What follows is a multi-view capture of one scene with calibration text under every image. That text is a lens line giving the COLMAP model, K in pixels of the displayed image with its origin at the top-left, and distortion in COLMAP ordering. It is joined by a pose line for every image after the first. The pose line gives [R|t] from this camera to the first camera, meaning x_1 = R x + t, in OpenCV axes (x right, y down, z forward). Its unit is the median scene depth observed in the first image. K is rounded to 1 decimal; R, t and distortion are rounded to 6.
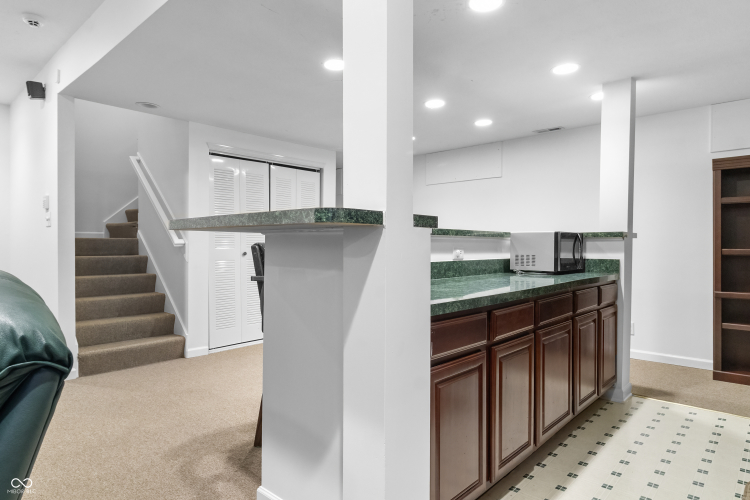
lens RADIAL K [[447.3, 0, 375.0], [0, 447.3, 250.0], [0, 0, 1]] dist [0.001724, 0.000327]
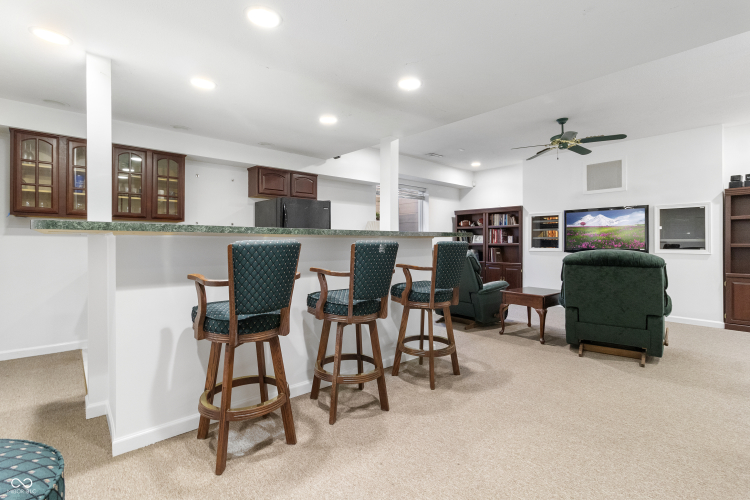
lens RADIAL K [[349.7, 0, 374.9], [0, 349.7, 243.3], [0, 0, 1]] dist [0.002706, 0.000530]
pose [[-0.993417, -0.002398, 0.114526, -0.107738], [-0.001490, 0.999967, 0.008011, -0.018426], [-0.114542, 0.007788, -0.993388, 2.009033]]
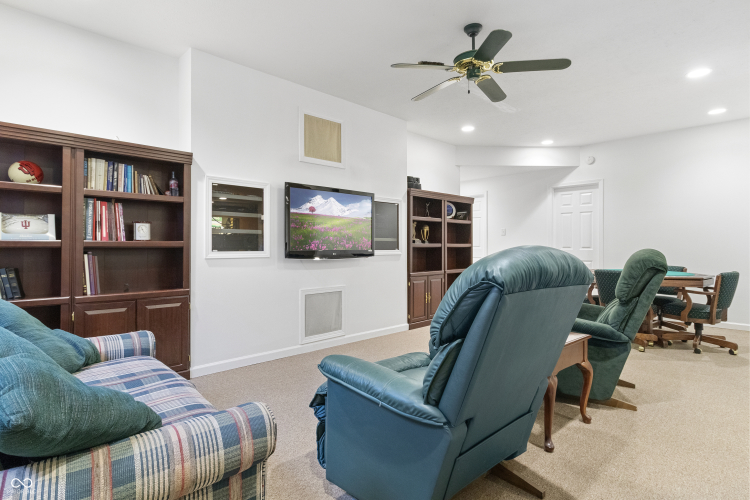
lens RADIAL K [[396.4, 0, 376.7], [0, 396.4, 241.5], [0, 0, 1]] dist [-0.001578, -0.000187]
pose [[-0.057201, -0.011082, -0.998301, 0.294759], [-0.009335, 0.999901, -0.010565, 0.007175], [0.998319, 0.008715, -0.057299, 0.115823]]
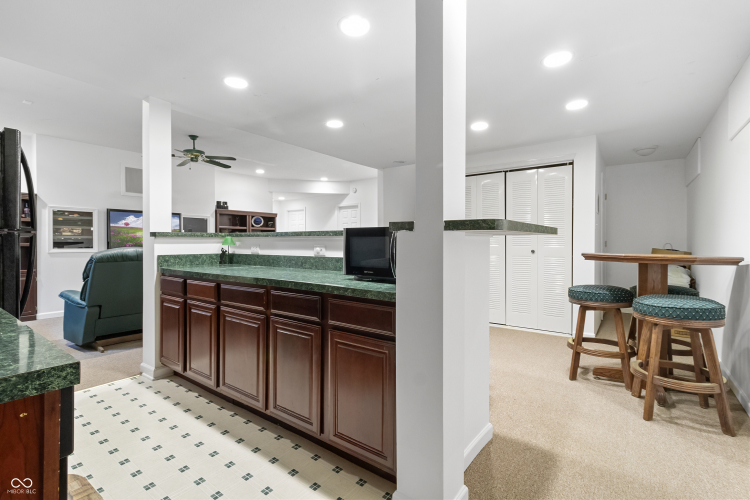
lens RADIAL K [[349.7, 0, 374.9], [0, 349.7, 243.3], [0, 0, 1]] dist [0.002706, 0.000530]
pose [[0.103215, 0.000933, -0.994659, 1.176666], [-0.007655, 0.999971, 0.000143, -0.013948], [0.994630, 0.007599, 0.103219, 1.077891]]
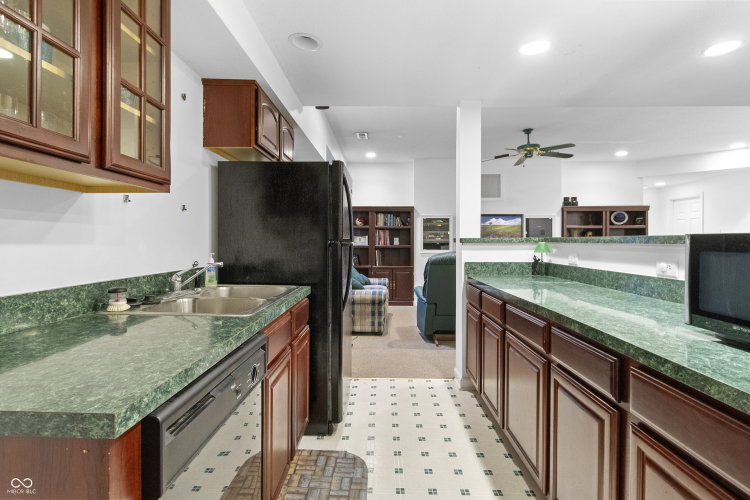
lens RADIAL K [[365.1, 0, 372.5], [0, 365.1, 244.3], [0, 0, 1]] dist [0.001752, 0.000302]
pose [[-0.756917, 0.004319, -0.653497, 0.962176], [-0.005231, 0.999906, 0.012668, -0.037014], [0.653490, 0.013007, -0.756823, 1.166171]]
